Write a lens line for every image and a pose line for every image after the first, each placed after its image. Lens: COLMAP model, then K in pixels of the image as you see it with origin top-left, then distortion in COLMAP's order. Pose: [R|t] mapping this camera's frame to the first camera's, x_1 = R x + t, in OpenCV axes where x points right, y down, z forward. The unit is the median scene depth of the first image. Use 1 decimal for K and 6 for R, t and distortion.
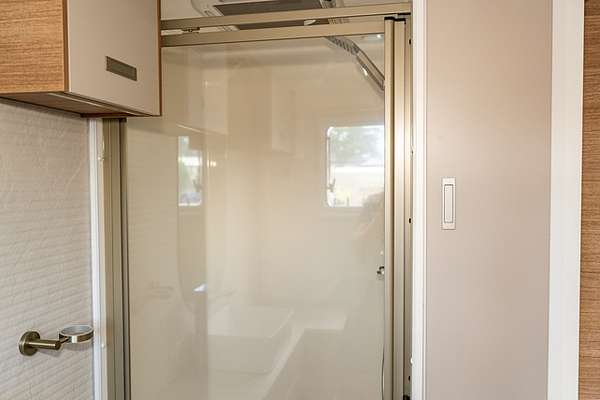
lens RADIAL K [[487.6, 0, 301.0], [0, 487.6, 203.1], [0, 0, 1]] dist [-0.005377, -0.002241]
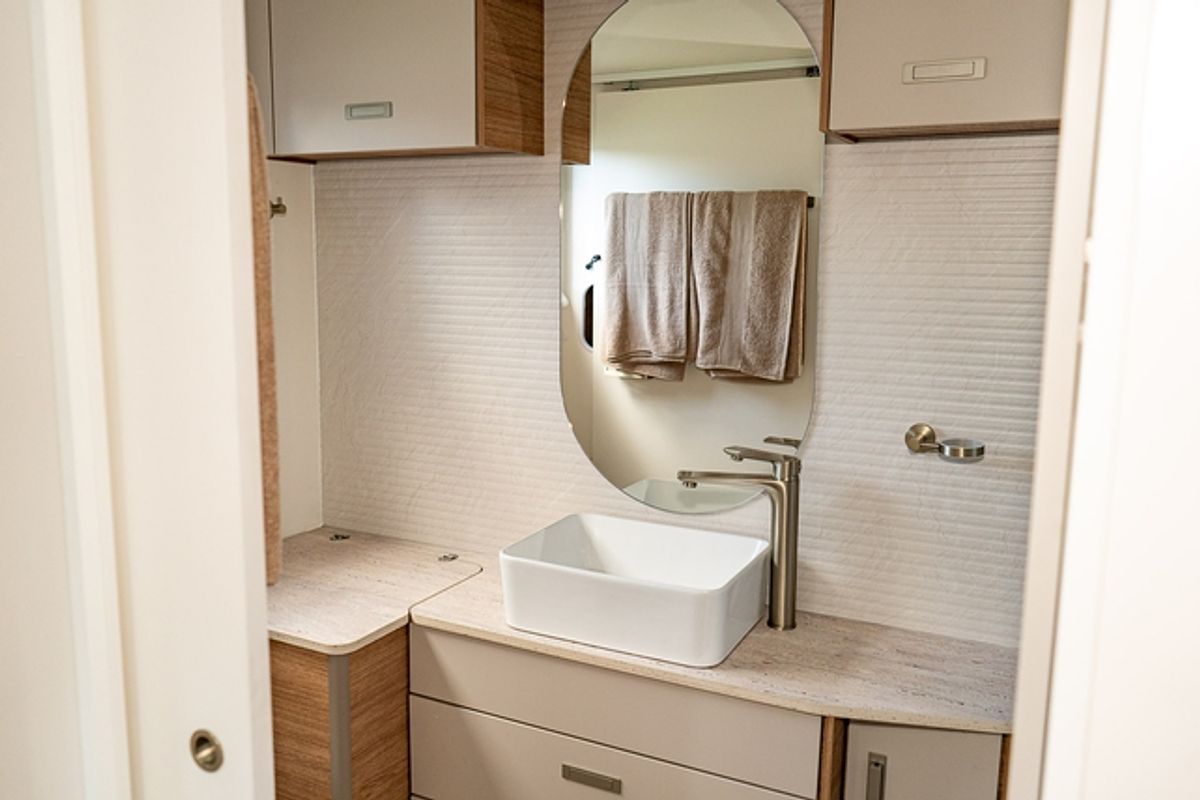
lens RADIAL K [[975.3, 0, 602.0], [0, 975.3, 406.2], [0, 0, 1]] dist [-0.005377, -0.002241]
pose [[-0.272105, 0.143985, -0.951434, 1.127013], [-0.048381, 0.985444, 0.162968, -0.003300], [0.961051, 0.090376, -0.261178, 0.911173]]
